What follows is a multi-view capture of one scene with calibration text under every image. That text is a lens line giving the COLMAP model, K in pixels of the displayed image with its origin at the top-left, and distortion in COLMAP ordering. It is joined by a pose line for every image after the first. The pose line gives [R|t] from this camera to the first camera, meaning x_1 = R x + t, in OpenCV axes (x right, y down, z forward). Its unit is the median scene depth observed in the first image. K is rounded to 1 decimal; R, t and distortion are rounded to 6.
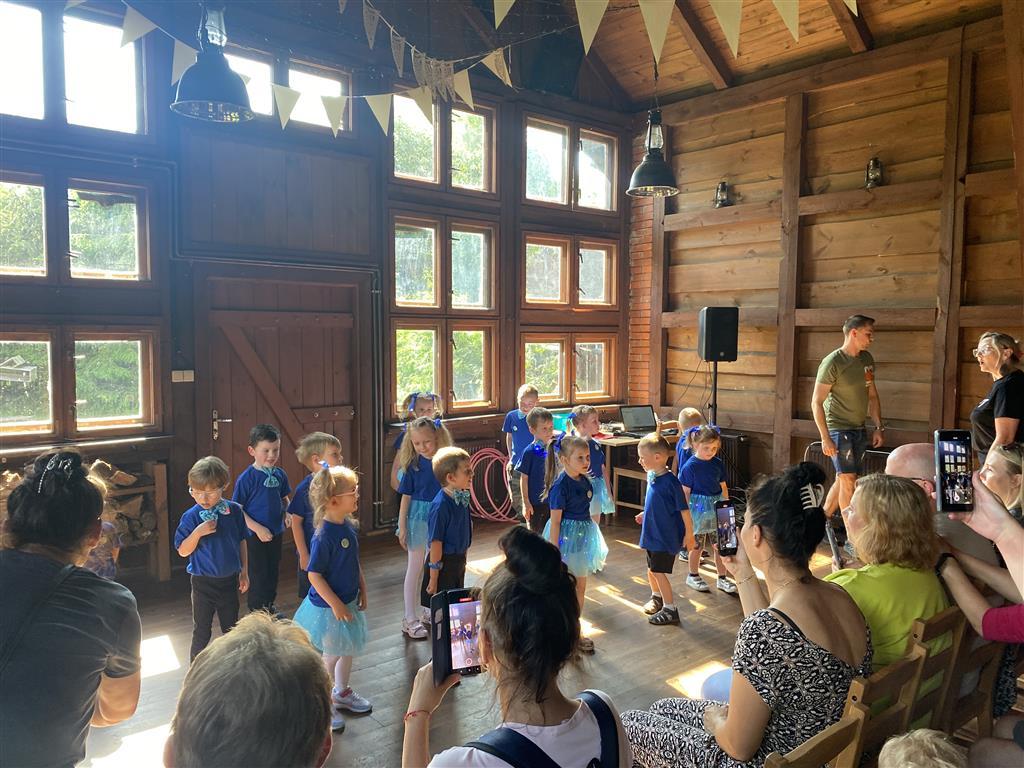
lens RADIAL K [[778.0, 0, 512.5], [0, 778.0, 386.8], [0, 0, 1]] dist [0.044009, -0.051908]
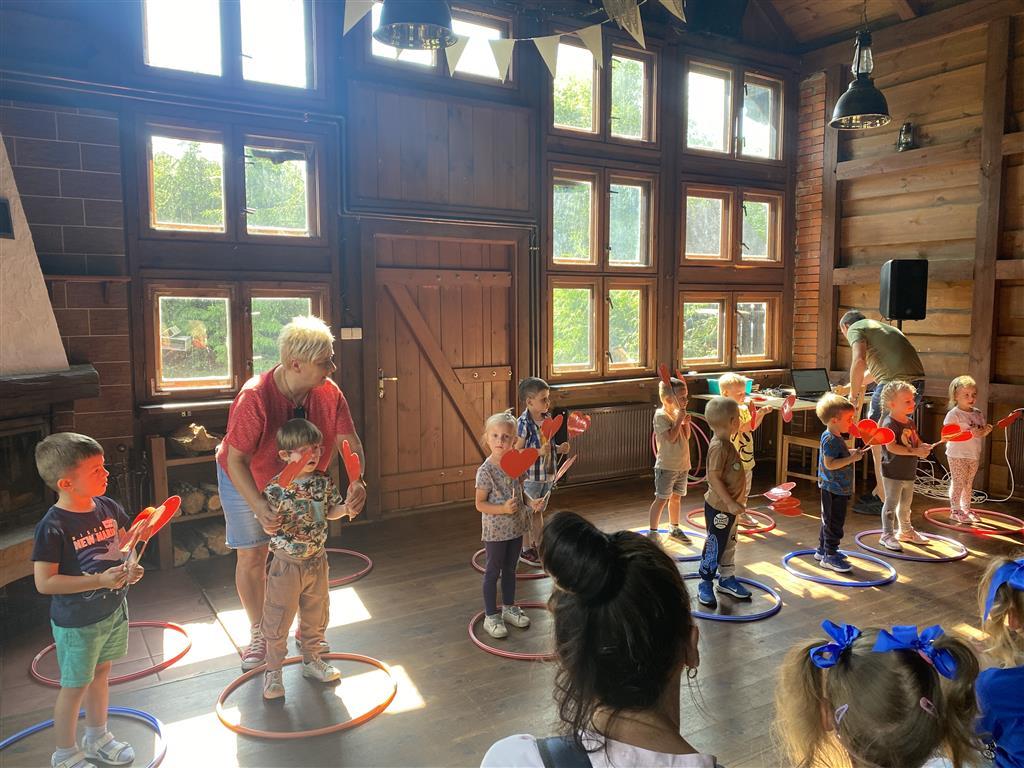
lens RADIAL K [[778.0, 0, 518.9], [0, 778.0, 378.2], [0, 0, 1]] dist [0.044009, -0.051908]
pose [[0.990889, 0.004389, -0.134612, -0.058802], [-0.001577, 0.999778, 0.020989, 0.017627], [0.134675, -0.020585, 0.990676, 0.034231]]
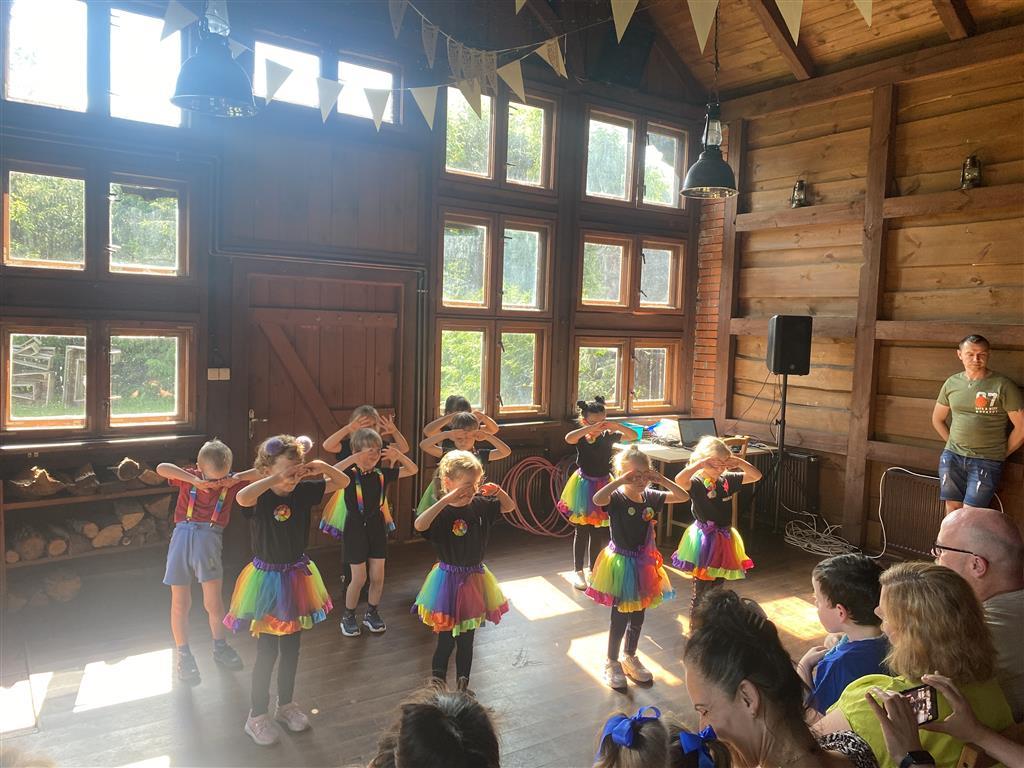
lens RADIAL K [[778.0, 0, 514.9], [0, 778.0, 375.6], [0, 0, 1]] dist [0.044009, -0.051908]
pose [[0.994330, 0.035813, -0.100129, 0.036647], [-0.036055, 0.999350, -0.000604, -0.019449], [0.100043, 0.004211, 0.994974, 0.049169]]
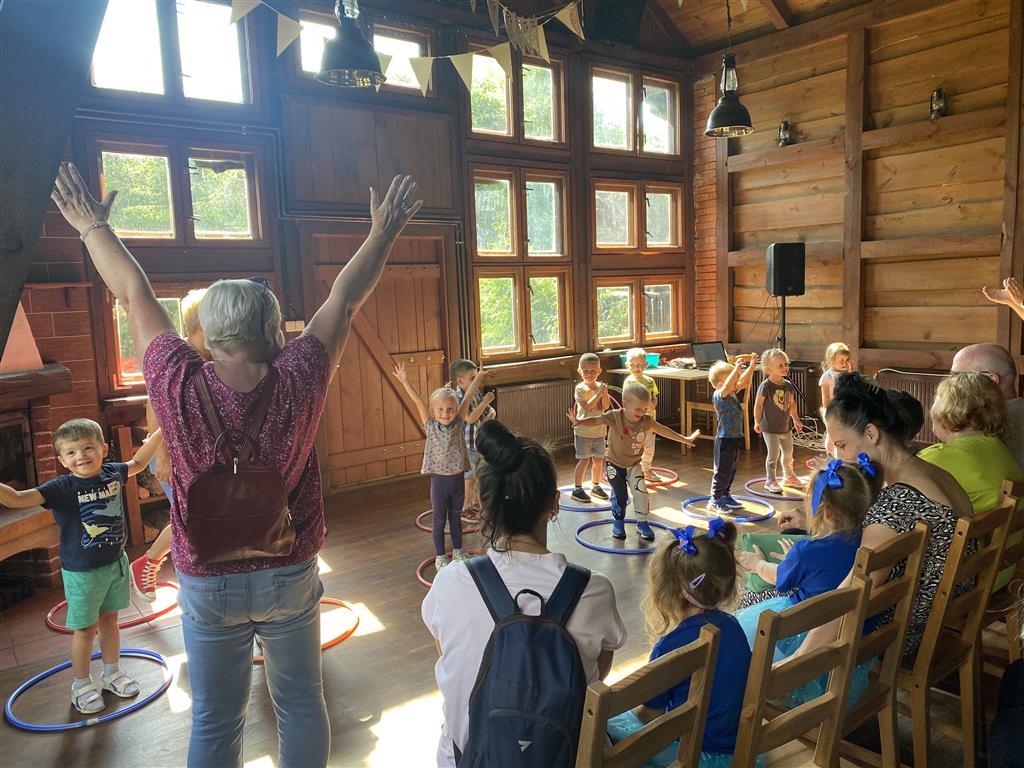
lens RADIAL K [[778.0, 0, 519.2], [0, 778.0, 377.5], [0, 0, 1]] dist [0.044009, -0.051908]
pose [[0.998148, -0.036193, -0.048890, -0.044969], [0.038265, 0.998380, 0.042119, 0.018946], [0.047286, -0.043912, 0.997916, -0.061570]]
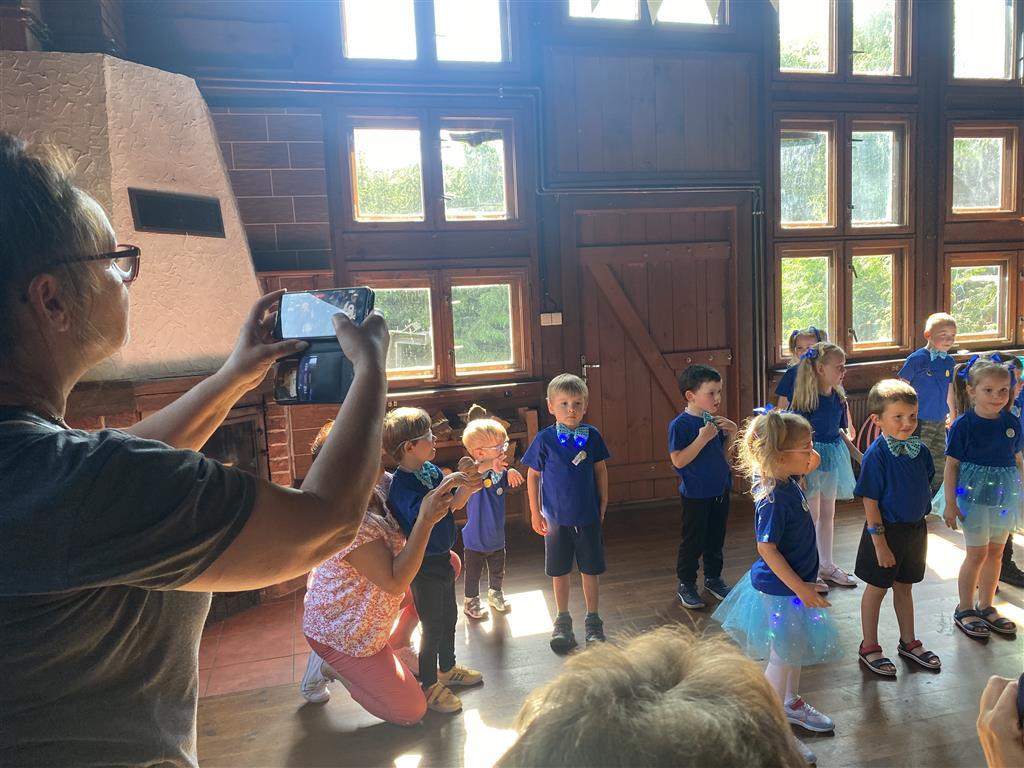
lens RADIAL K [[778.0, 0, 516.0], [0, 778.0, 394.4], [0, 0, 1]] dist [0.044009, -0.051908]
pose [[0.904181, 0.000302, -0.427150, -0.045241], [0.024232, 0.998353, 0.051999, 0.021972], [0.426463, -0.057367, 0.902684, 0.100143]]
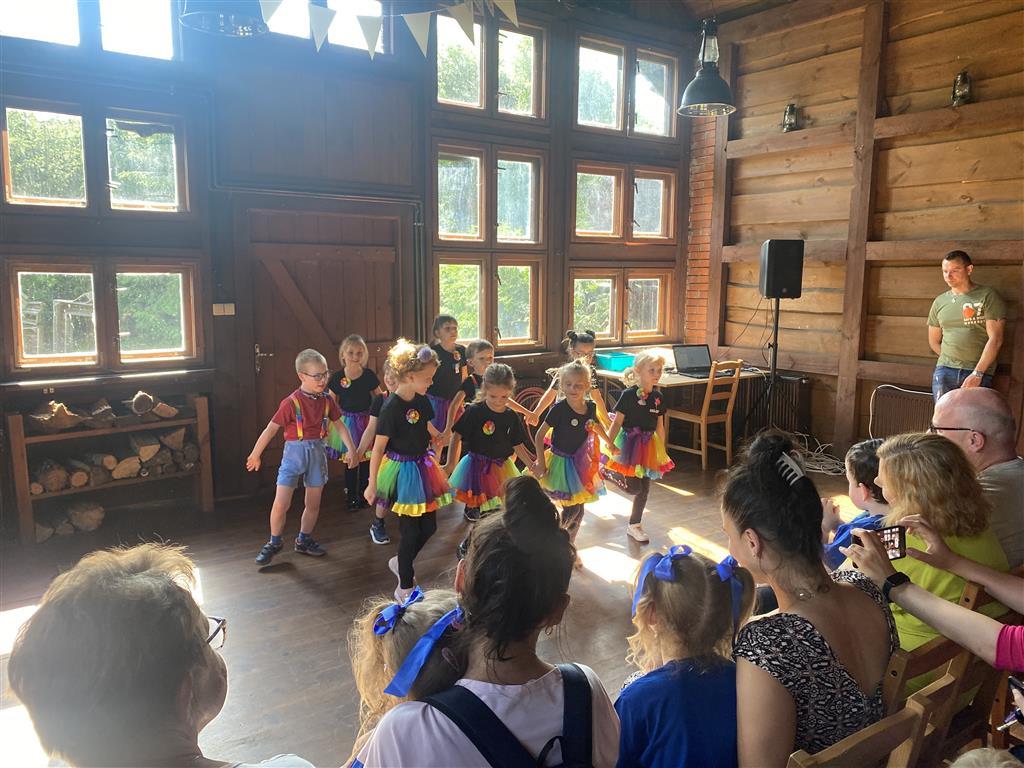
lens RADIAL K [[778.0, 0, 508.0], [0, 778.0, 377.9], [0, 0, 1]] dist [0.044009, -0.051908]
pose [[0.995952, 0.013830, -0.088812, 0.023233], [-0.007970, 0.997788, 0.065998, 0.003772], [0.089529, -0.065023, 0.993859, 0.029162]]
